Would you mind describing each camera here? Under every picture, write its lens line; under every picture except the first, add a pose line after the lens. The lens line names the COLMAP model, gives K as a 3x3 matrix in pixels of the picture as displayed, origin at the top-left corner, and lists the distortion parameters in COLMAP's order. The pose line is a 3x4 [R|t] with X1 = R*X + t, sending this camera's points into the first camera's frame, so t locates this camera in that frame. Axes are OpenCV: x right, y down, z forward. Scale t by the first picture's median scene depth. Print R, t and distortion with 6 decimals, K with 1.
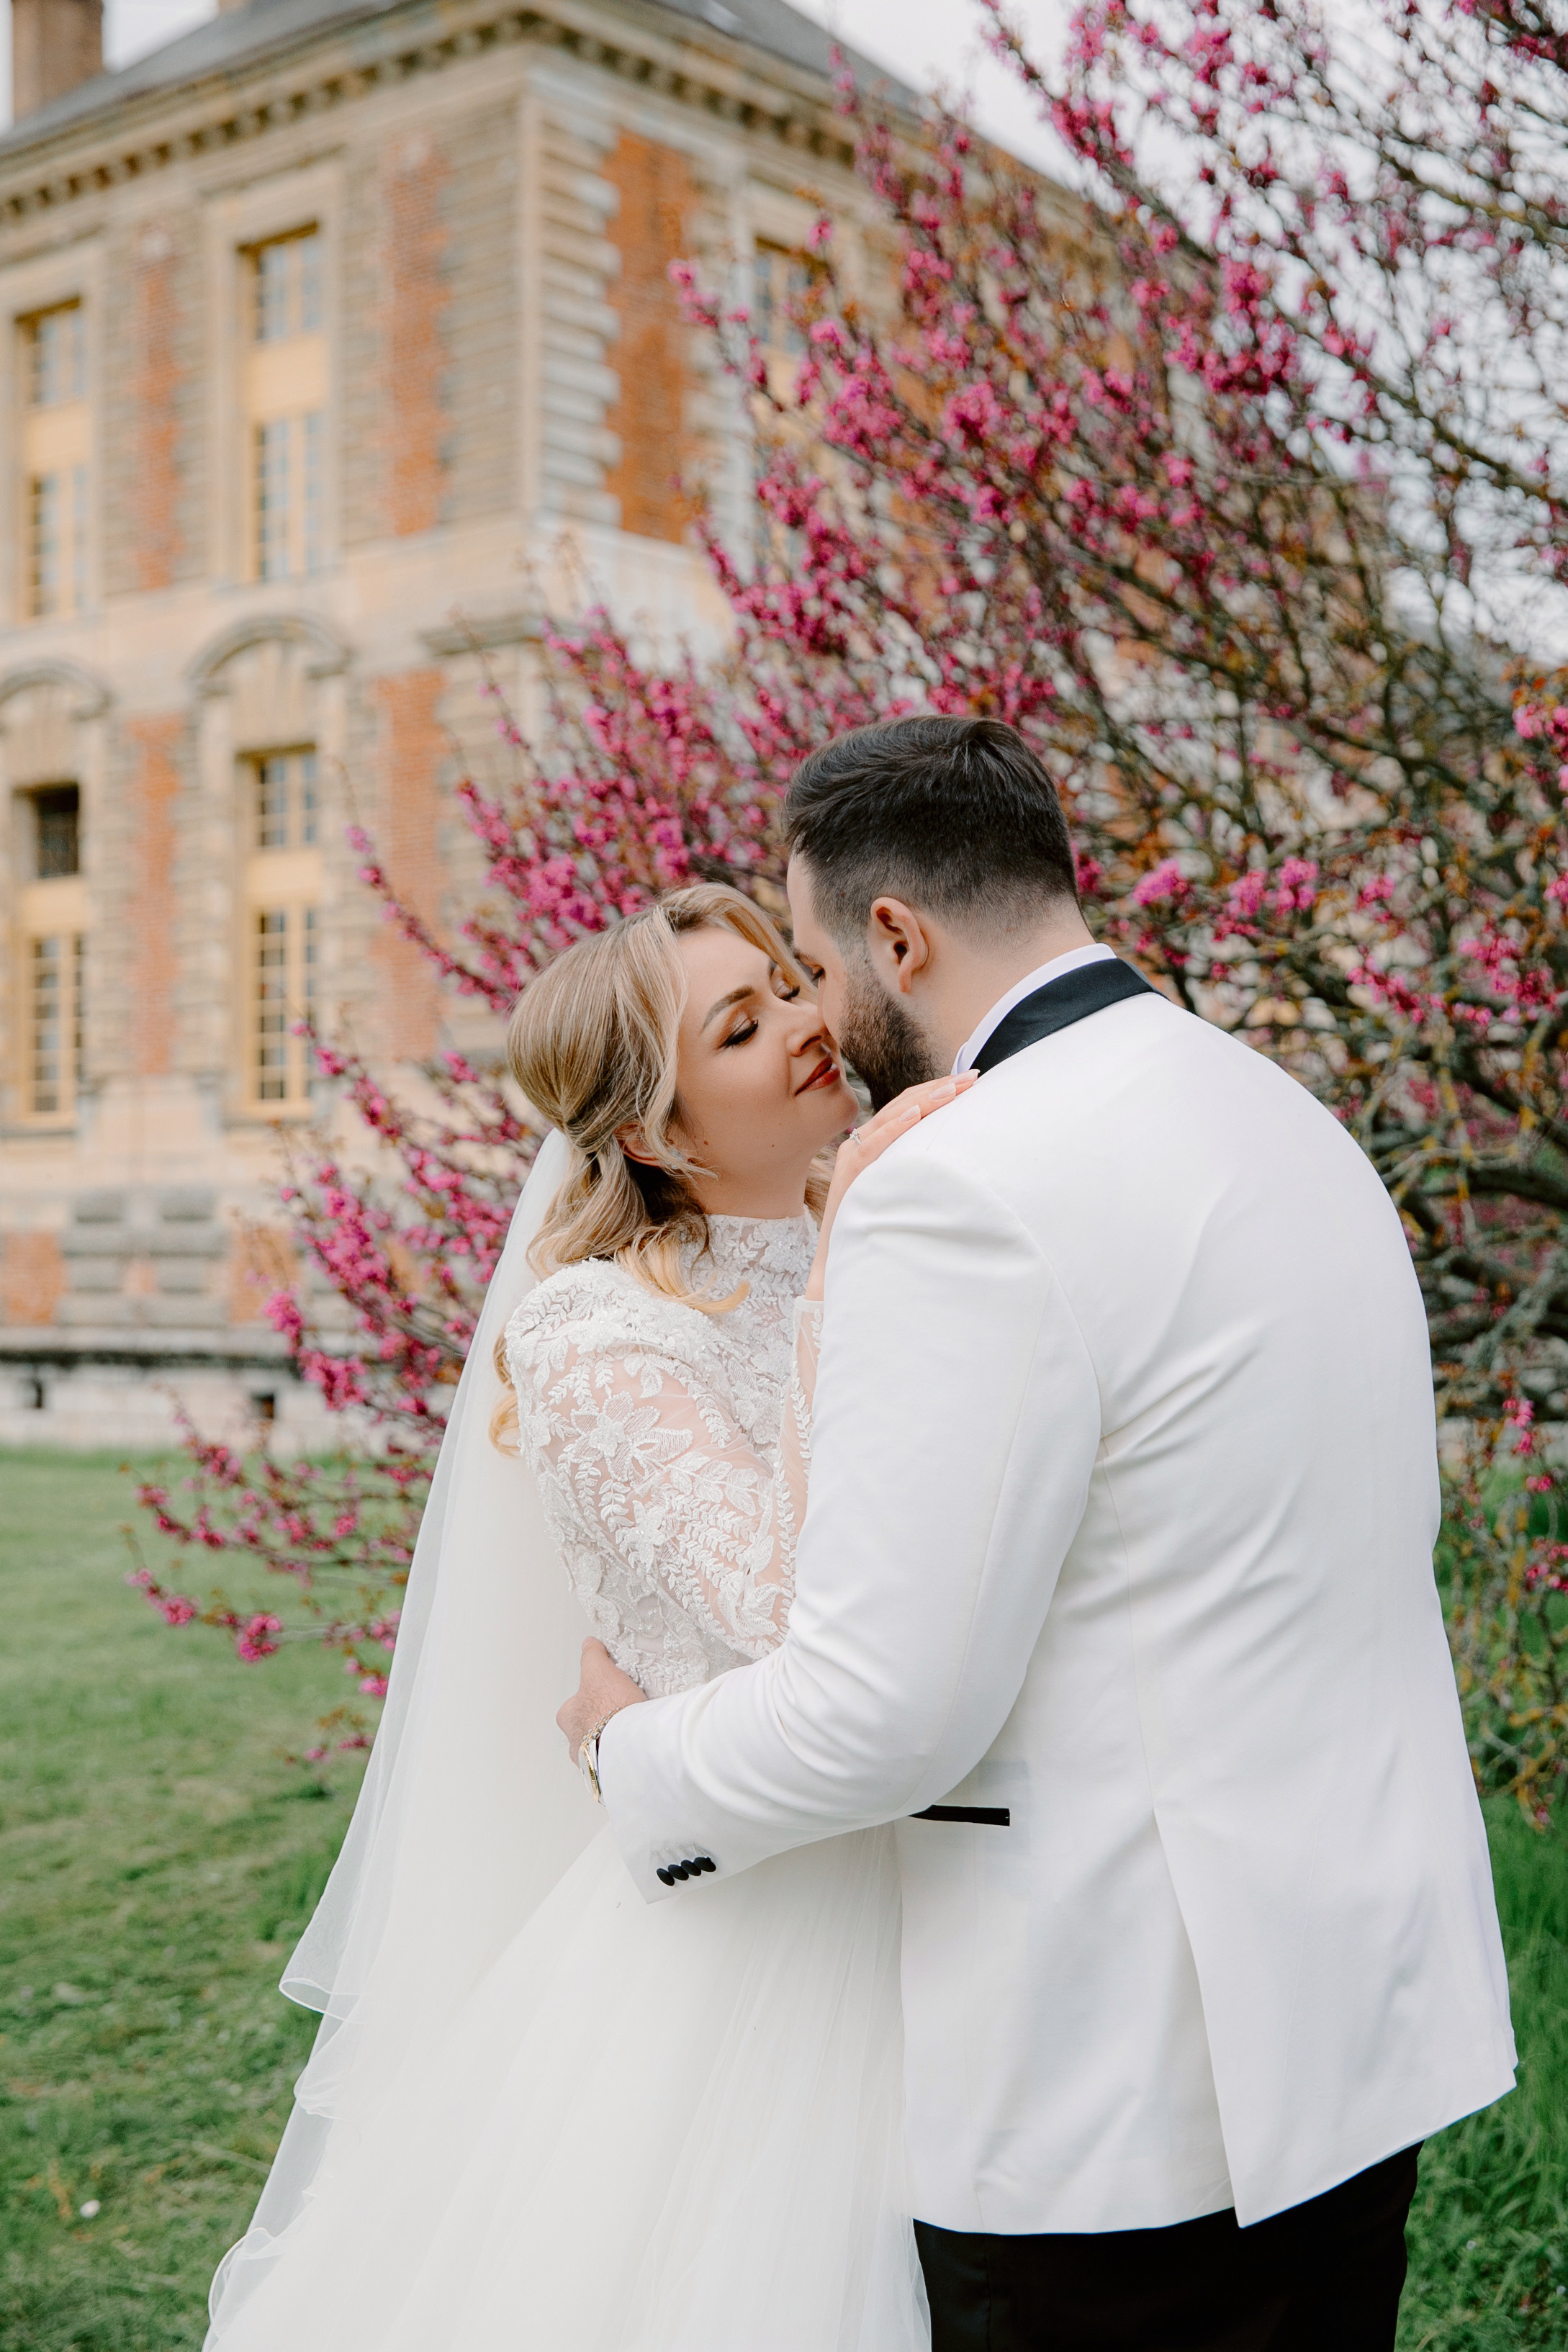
lens RADIAL K [[3296.7, 0, 722.5], [0, 3296.7, 1175.6], [0, 0, 1]] dist [0.103950, 0.002324]
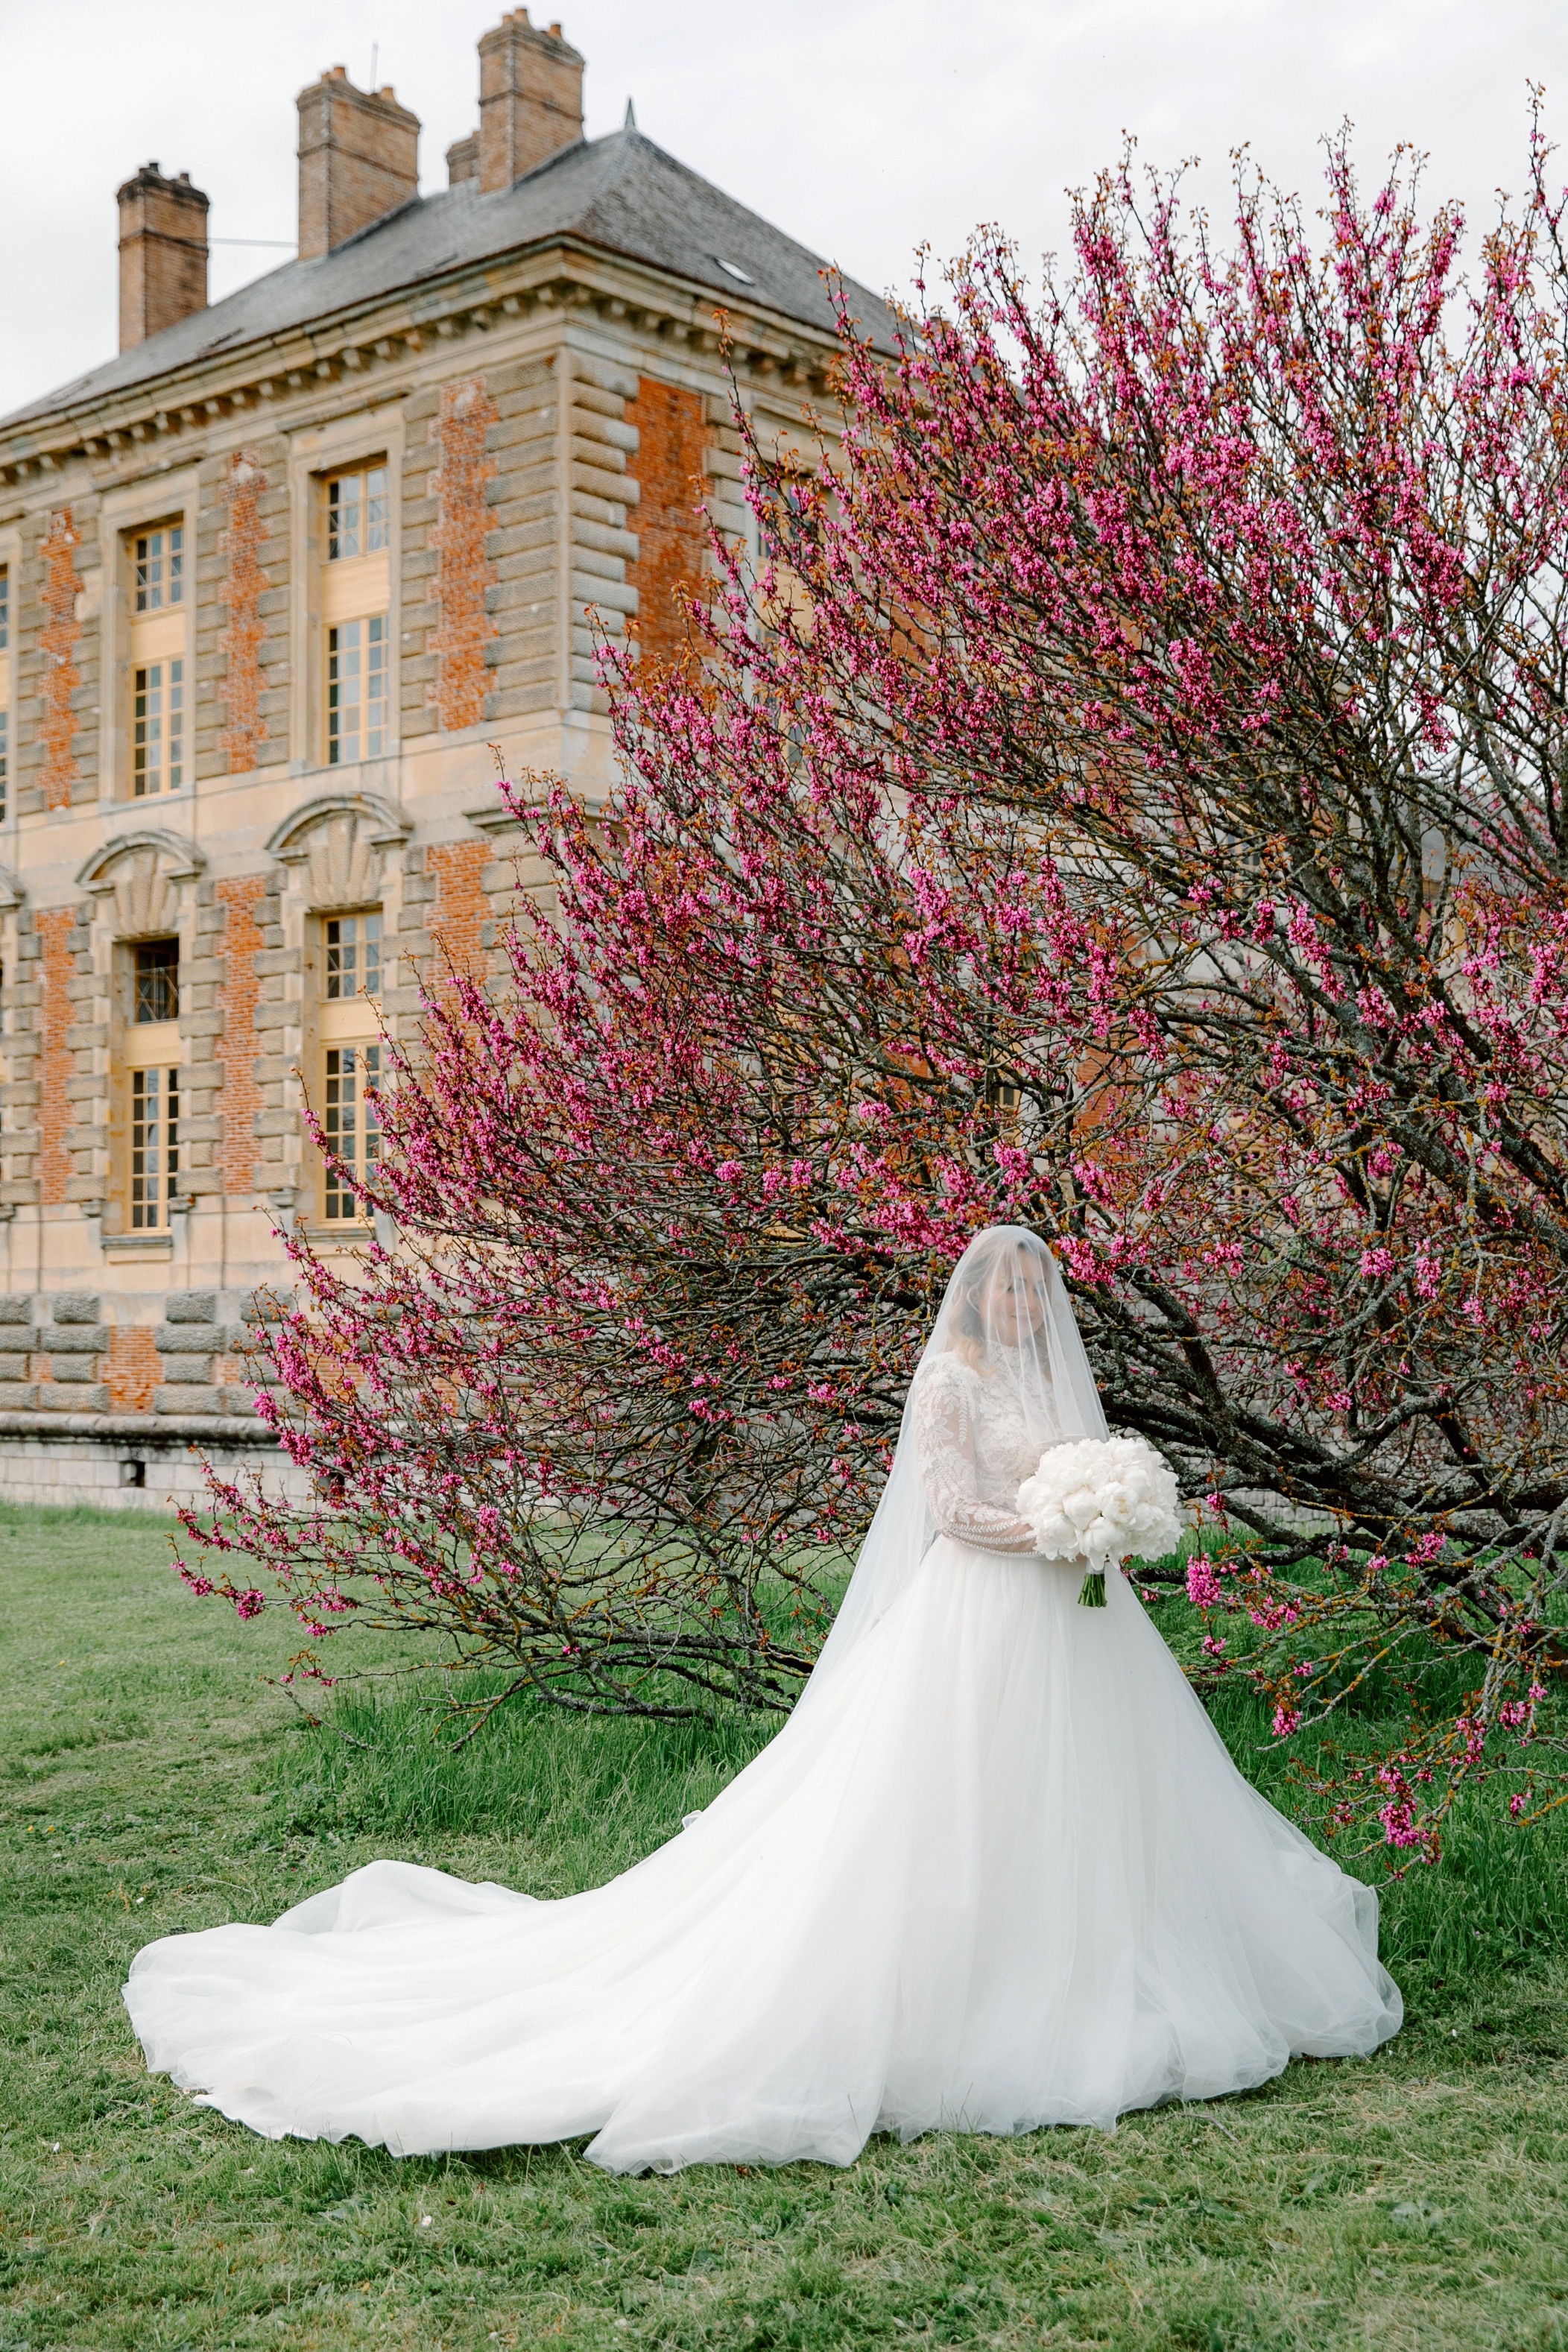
lens RADIAL K [[3187.8, 0, 702.4], [0, 3187.8, 1276.2], [0, 0, 1]] dist [0.038223, 0.085484]
pose [[0.999516, 0.003983, -0.030866, 0.024116], [-0.003927, 0.999991, 0.001869, -0.004489], [0.030874, -0.001746, 0.999522, -0.103510]]
